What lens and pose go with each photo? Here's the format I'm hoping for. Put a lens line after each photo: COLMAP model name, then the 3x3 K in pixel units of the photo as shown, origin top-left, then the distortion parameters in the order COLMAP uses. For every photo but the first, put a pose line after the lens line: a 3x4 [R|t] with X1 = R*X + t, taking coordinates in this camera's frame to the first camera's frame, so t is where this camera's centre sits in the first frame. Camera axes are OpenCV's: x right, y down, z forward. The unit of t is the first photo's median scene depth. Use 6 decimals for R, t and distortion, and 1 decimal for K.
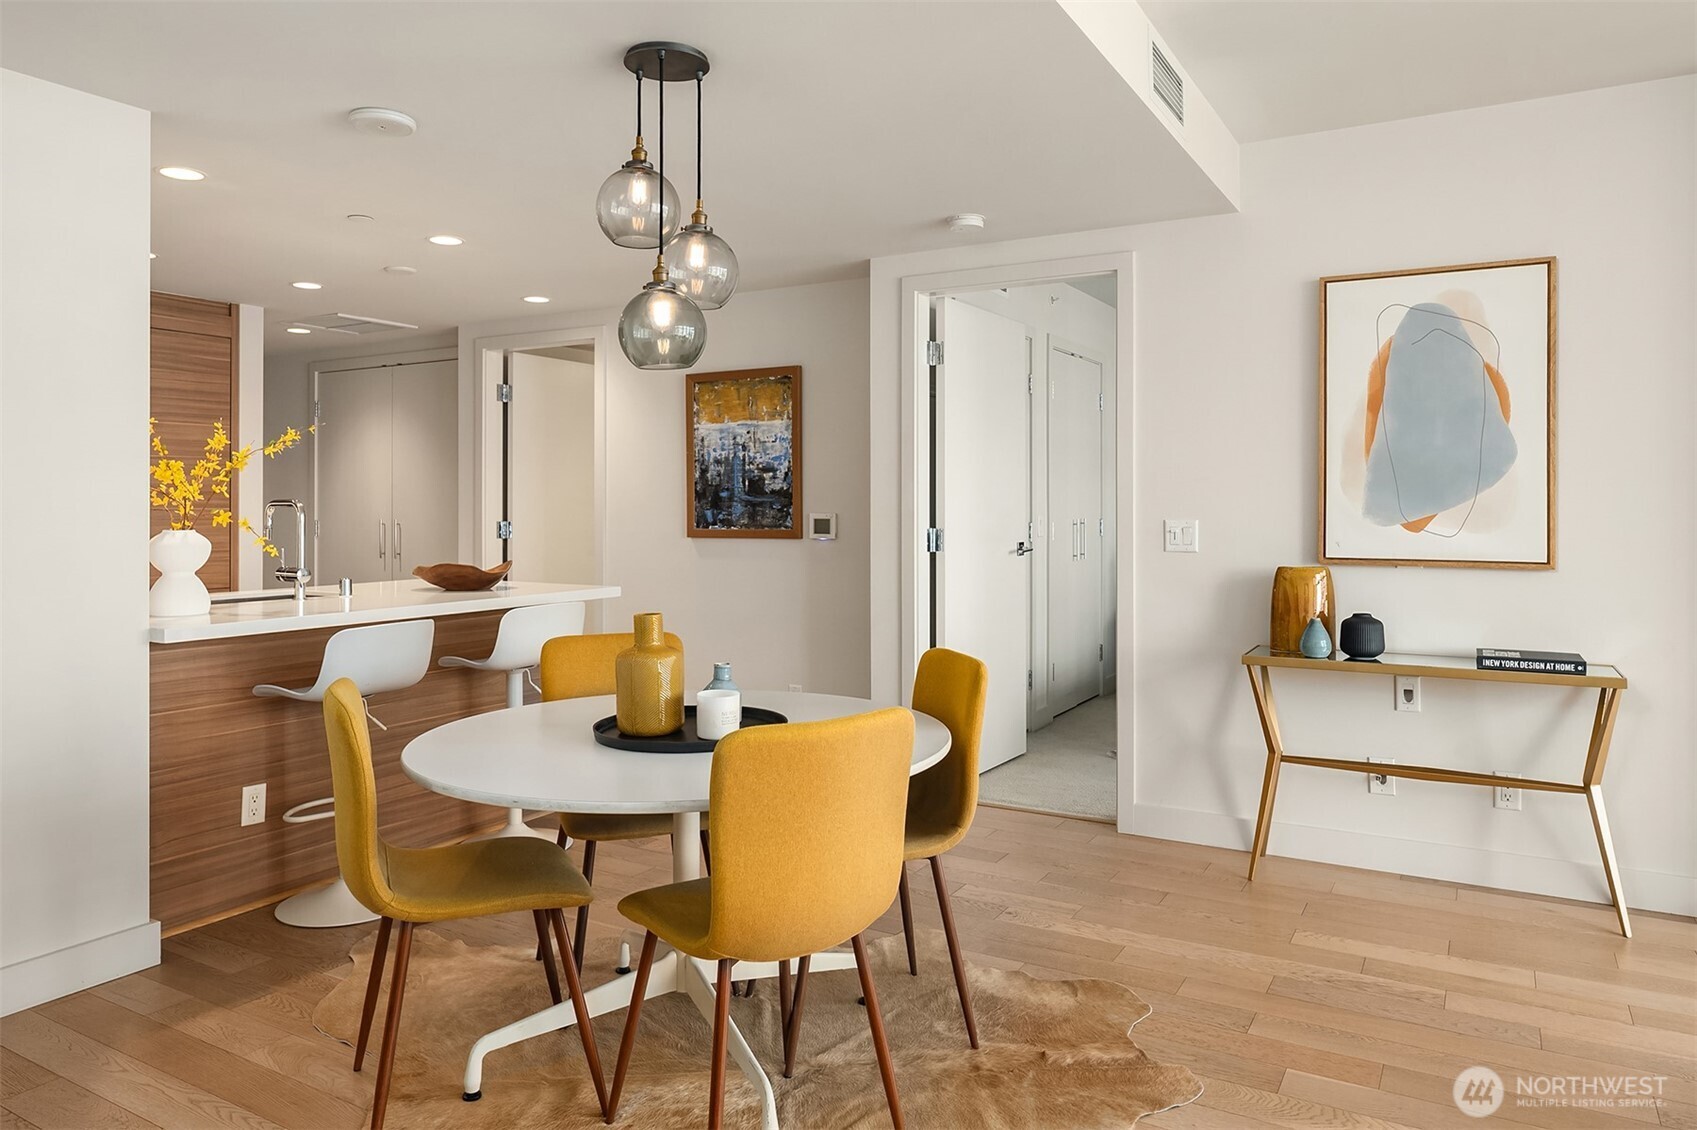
lens RADIAL K [[1117.5, 0, 850.0], [0, 1117.5, 567.1], [0, 0, 1]] dist [0.001593, -0.000782]
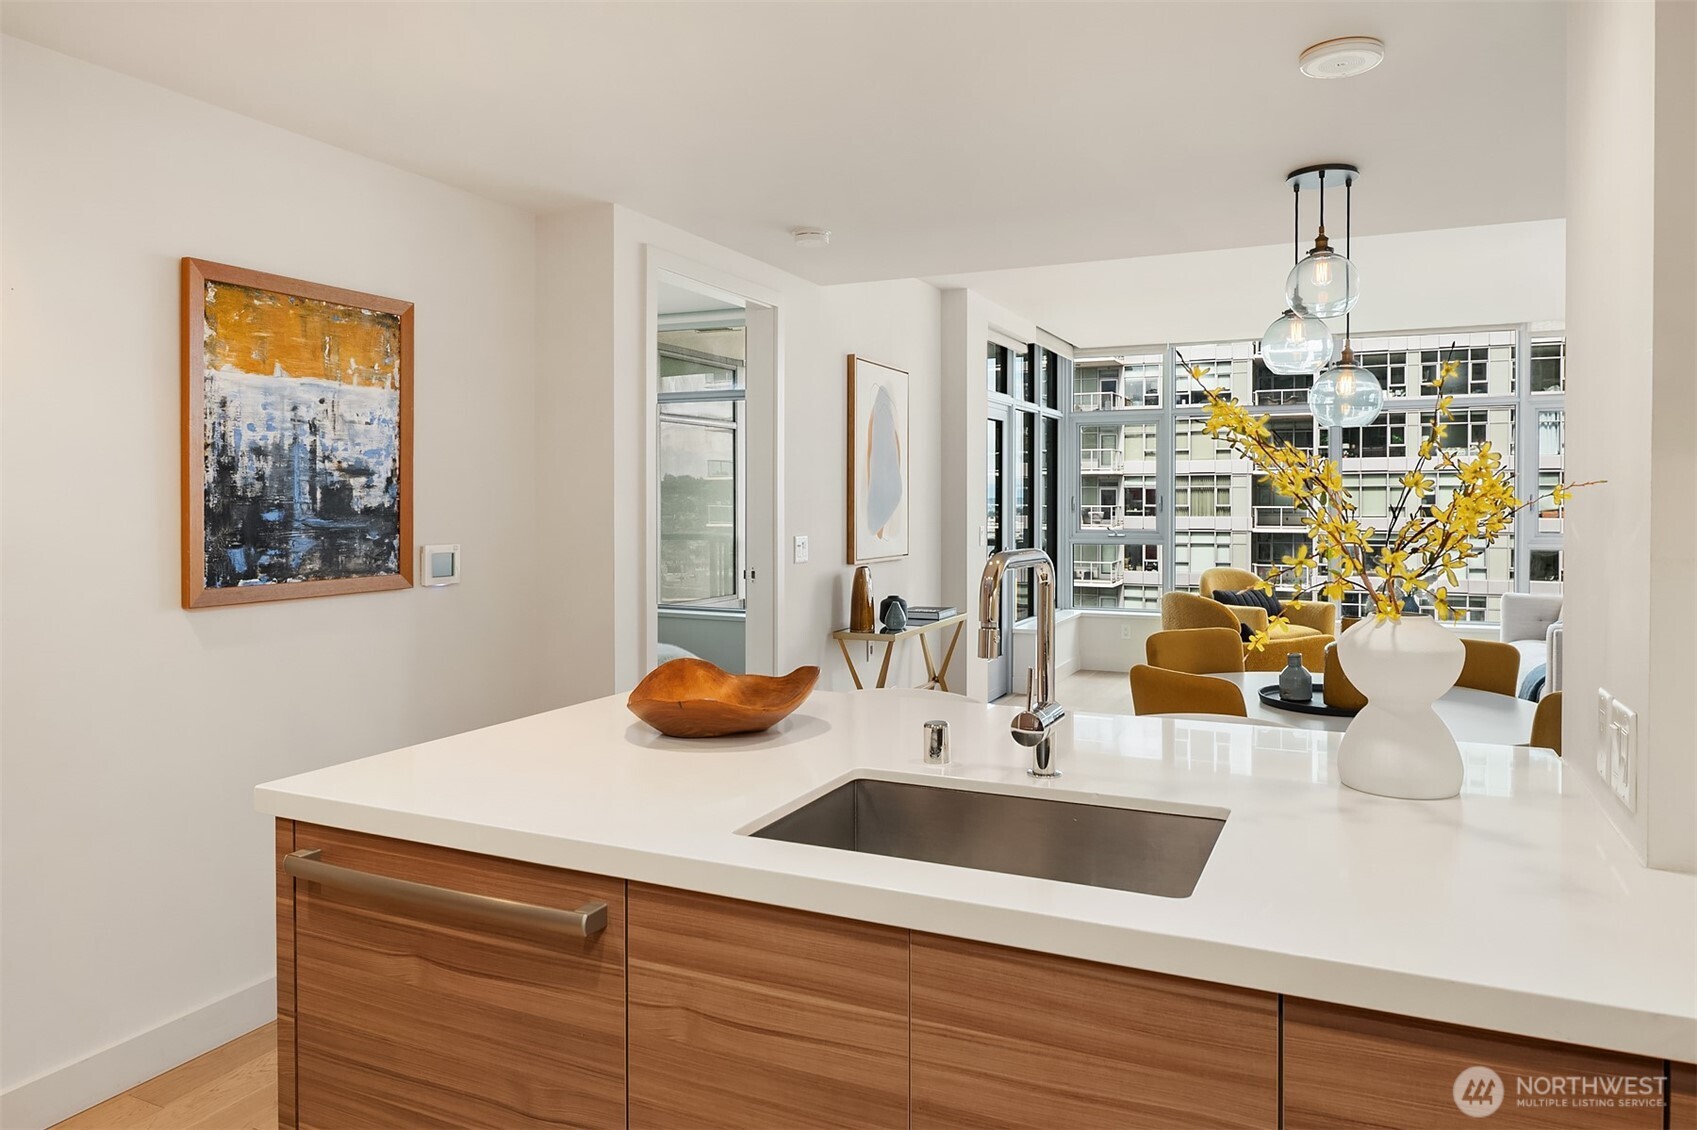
lens RADIAL K [[1117.5, 0, 849.6], [0, 1117.5, 553.5], [0, 0, 1]] dist [0.001593, -0.000782]
pose [[-0.099610, -0.046162, 0.993955, -0.653589], [0.054718, 0.997158, 0.051795, -0.060866], [-0.993521, 0.059547, -0.096801, 0.798877]]
